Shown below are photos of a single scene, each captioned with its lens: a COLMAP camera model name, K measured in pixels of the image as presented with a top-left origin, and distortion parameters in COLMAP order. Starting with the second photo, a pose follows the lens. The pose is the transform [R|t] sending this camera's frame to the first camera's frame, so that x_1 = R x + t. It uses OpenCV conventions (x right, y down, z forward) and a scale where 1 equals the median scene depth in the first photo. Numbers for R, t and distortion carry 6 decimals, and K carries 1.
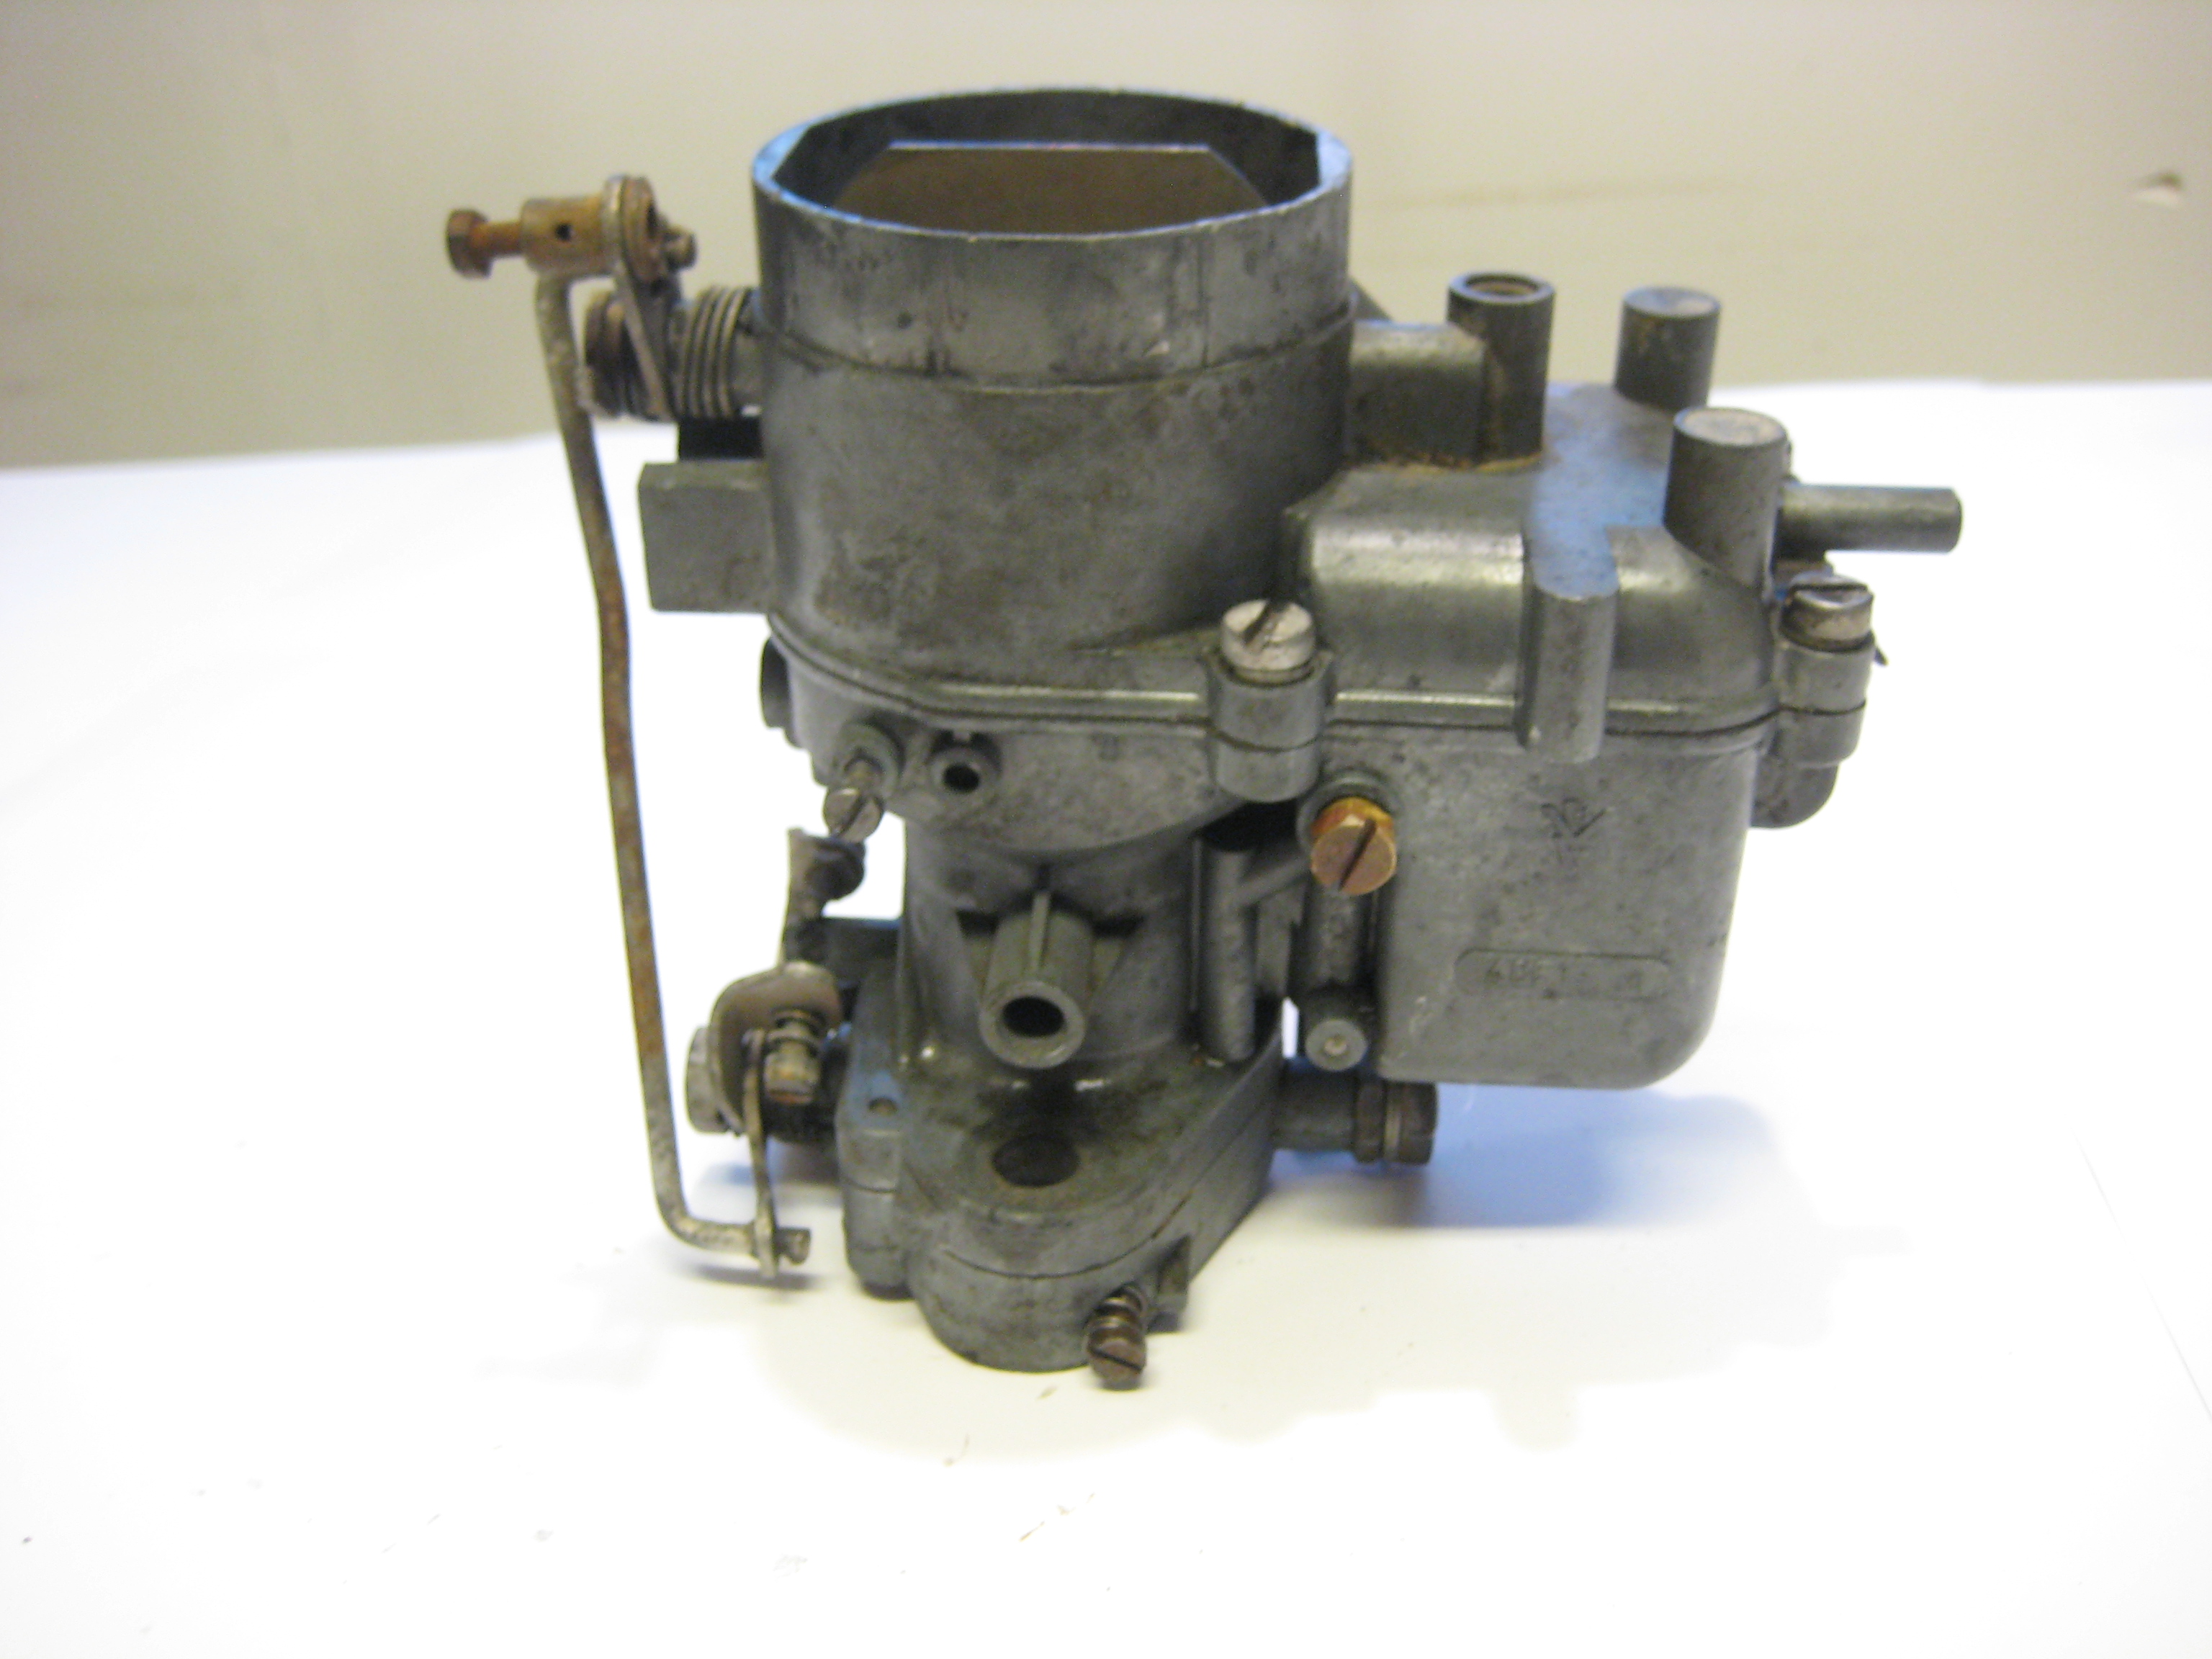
lens RADIAL K [[2271.6, 0, 1106.0], [0, 2271.6, 829.5], [0, 0, 1]] dist [-0.156031, 0.208134]
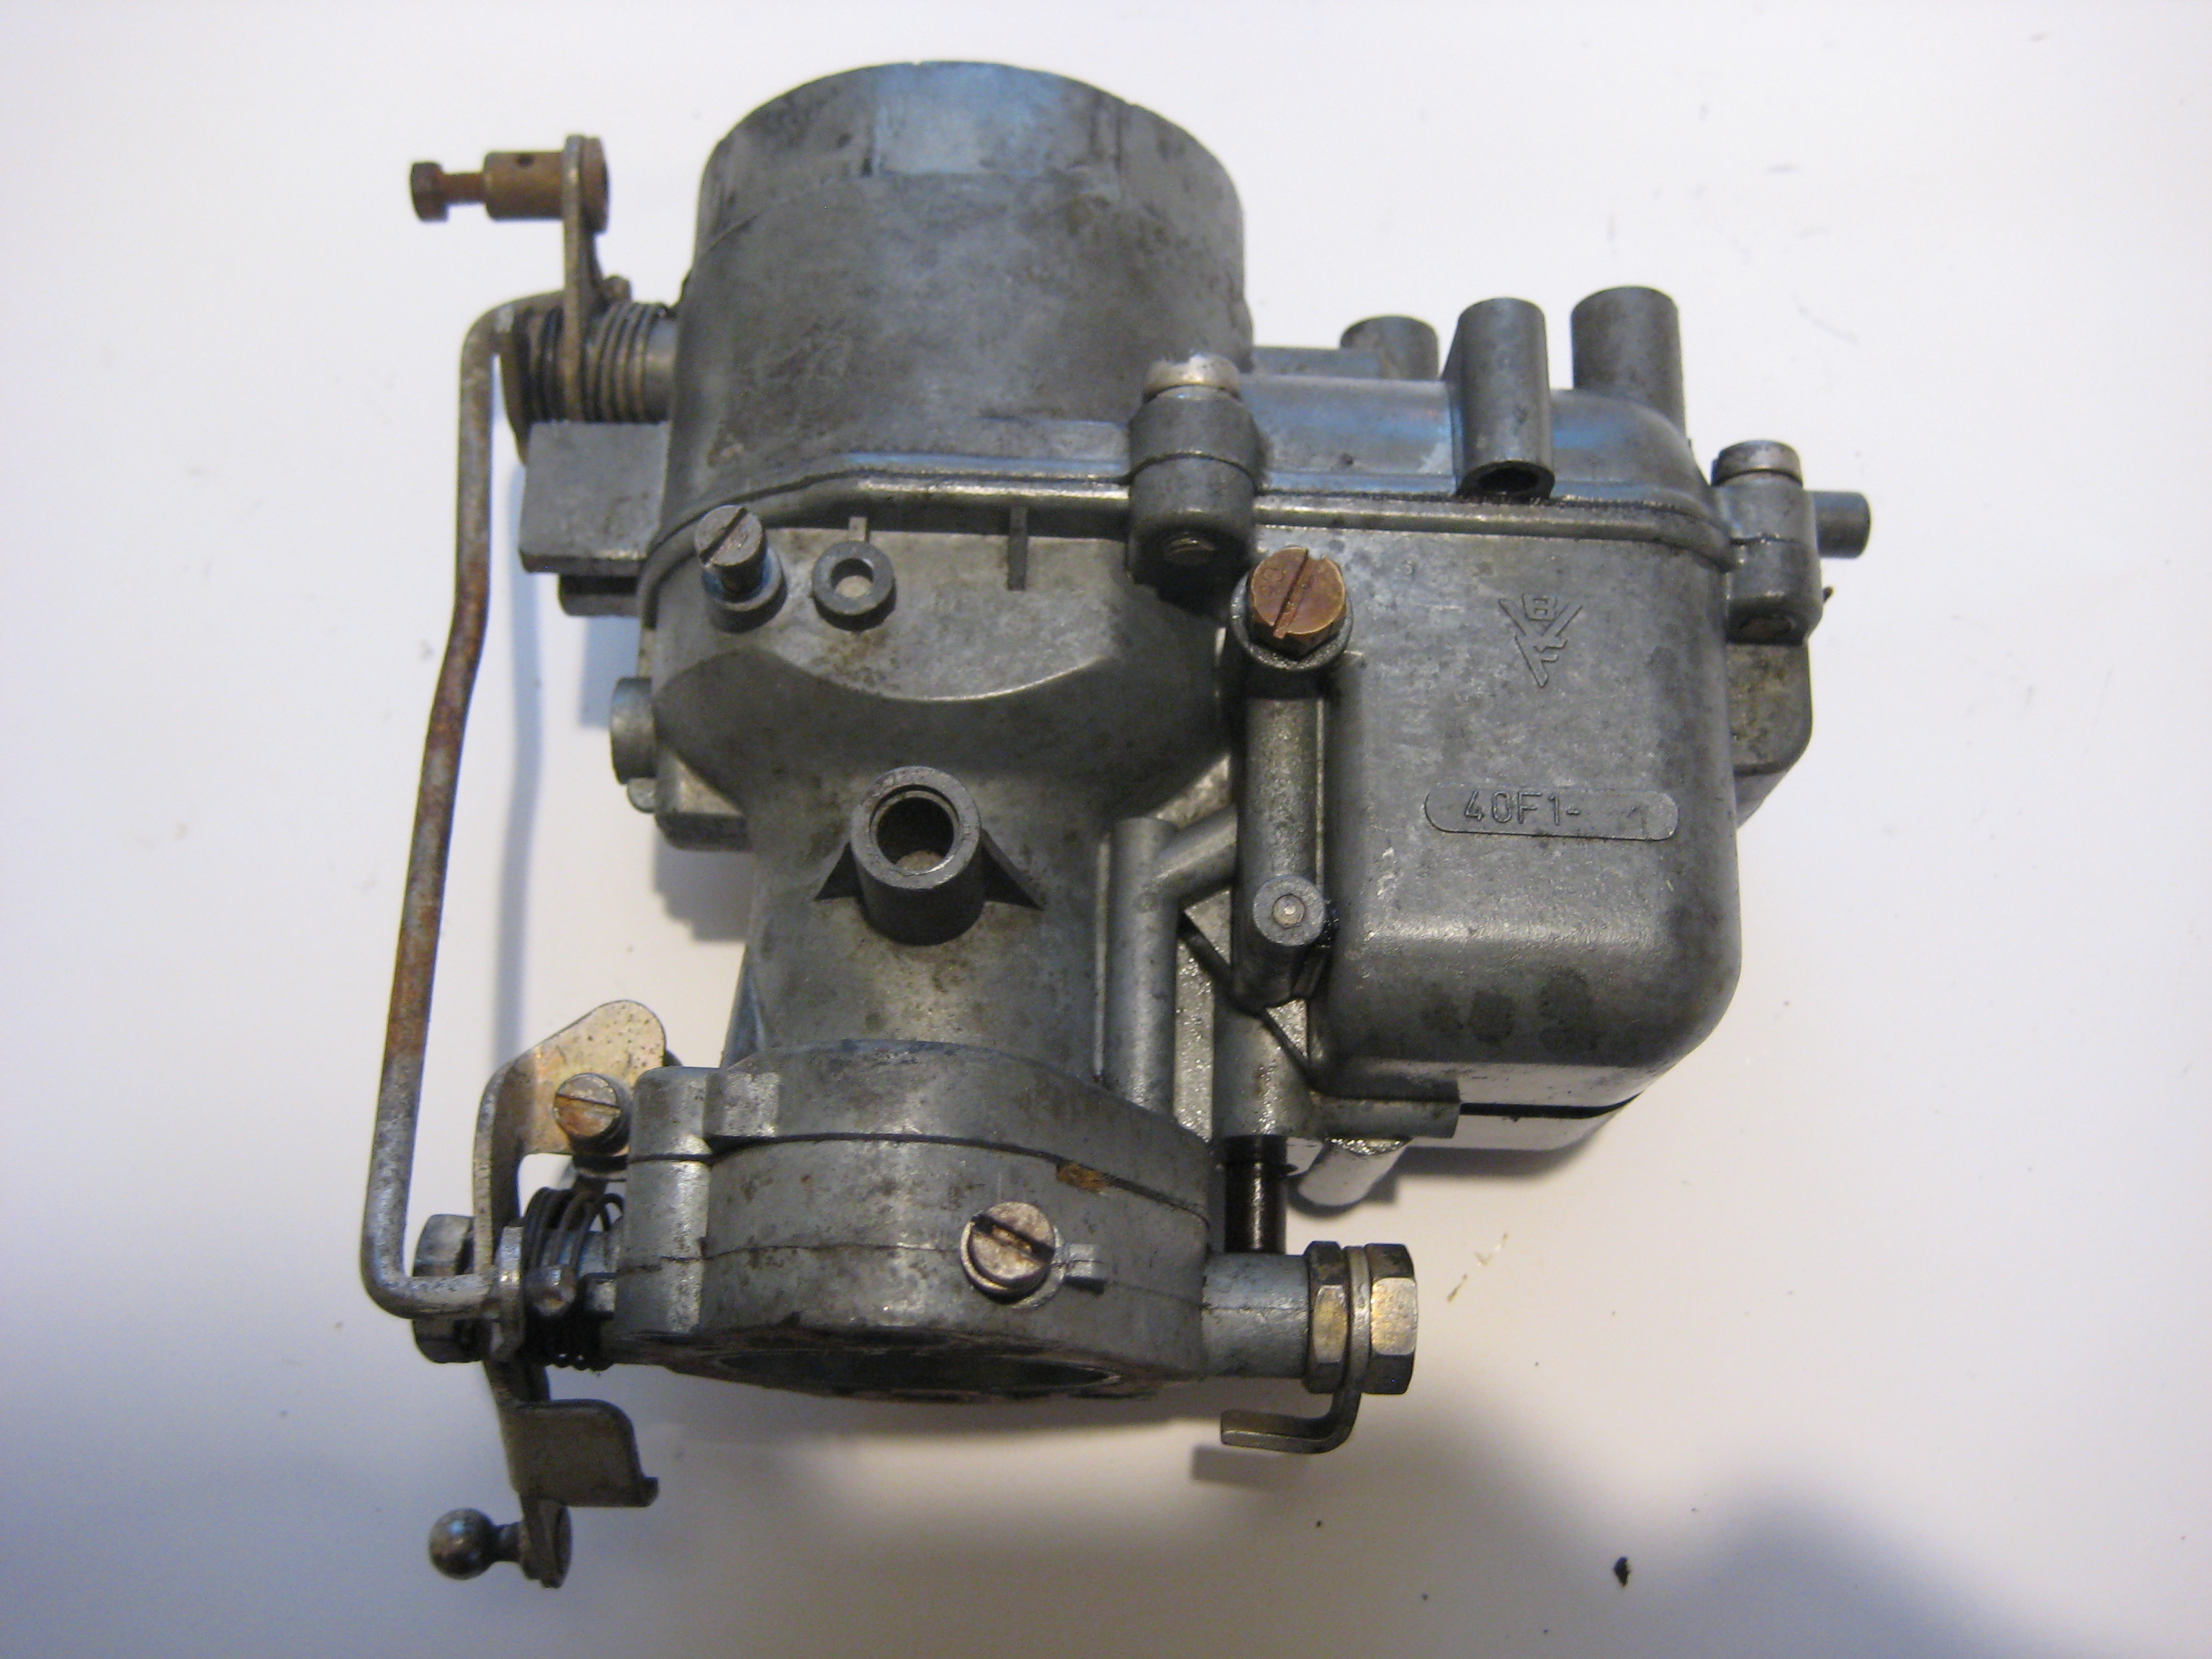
lens RADIAL K [[2271.6, 0, 1106.0], [0, 2271.6, 829.5], [0, 0, 1]] dist [-0.156031, 0.208134]
pose [[0.995960, 0.049962, 0.074613, -0.025870], [0.022515, 0.665435, -0.746117, 0.711996], [-0.086927, 0.744782, 0.661621, 0.479222]]
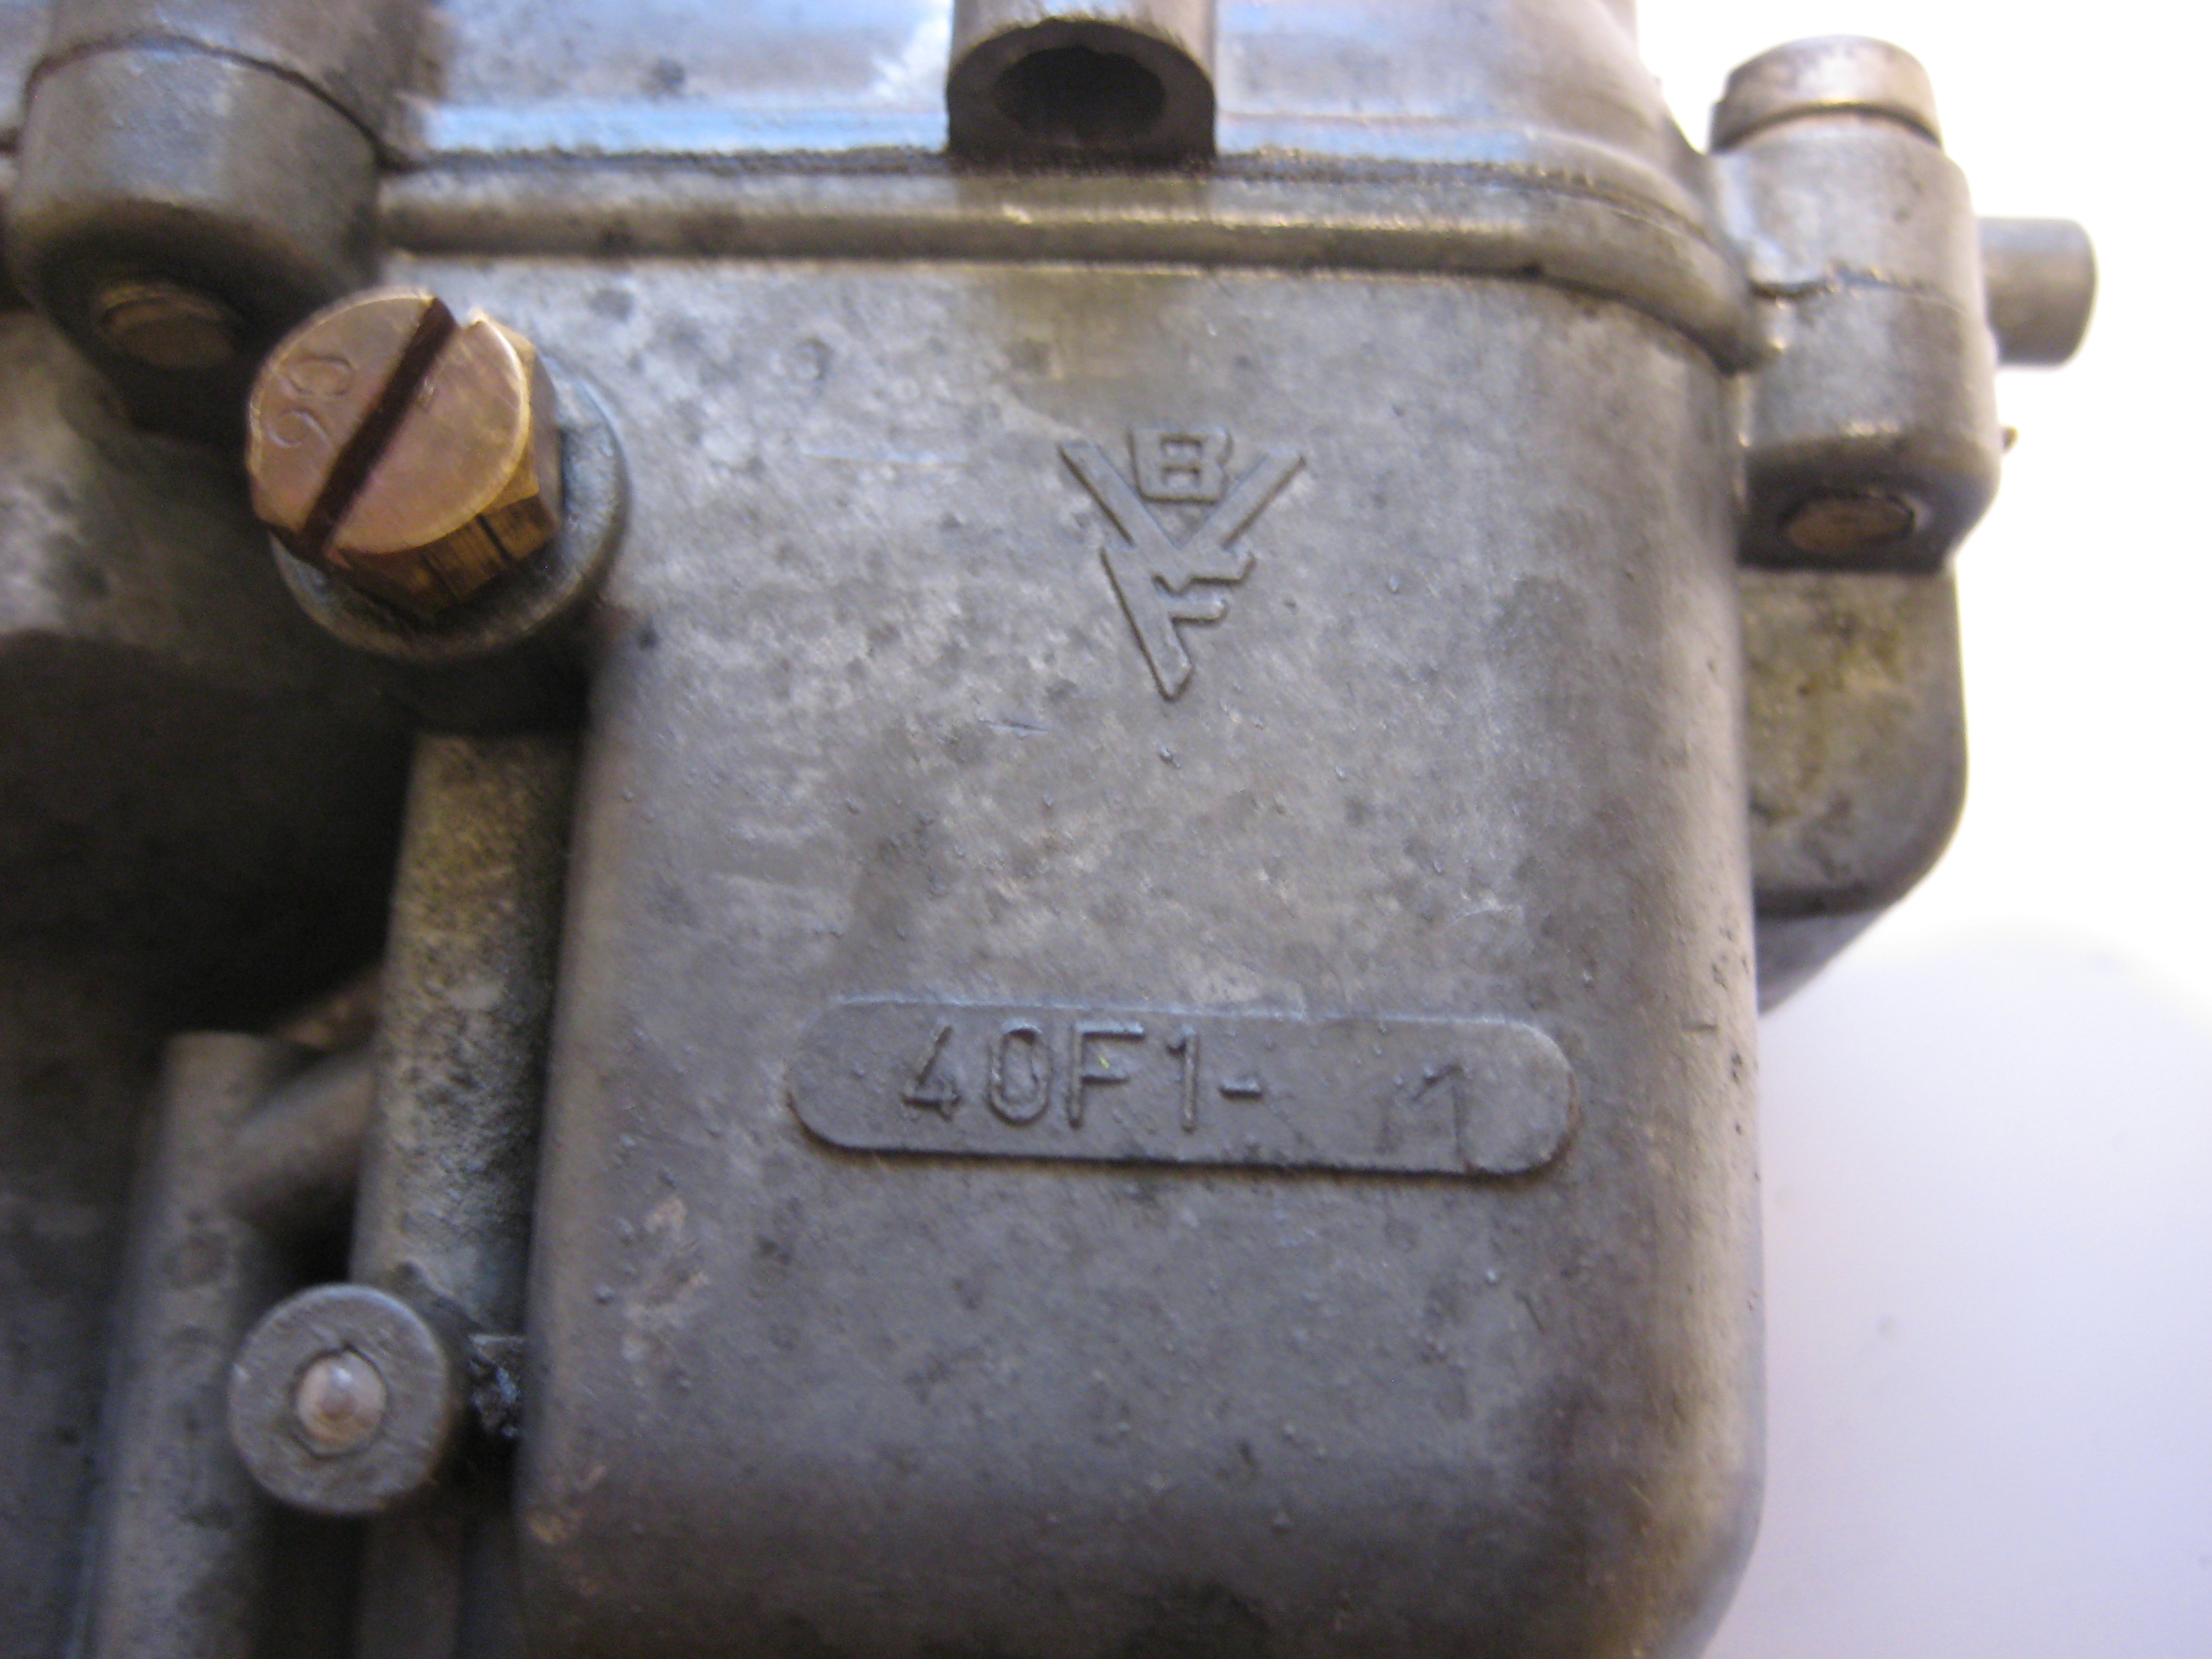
lens RADIAL K [[2271.6, 0, 1106.0], [0, 2271.6, 829.5], [0, 0, 1]] dist [-0.156031, 0.208134]
pose [[0.998241, 0.043987, 0.039741, 0.187069], [-0.001012, 0.682931, -0.730482, 0.250652], [-0.059272, 0.729157, 0.681775, 0.815985]]
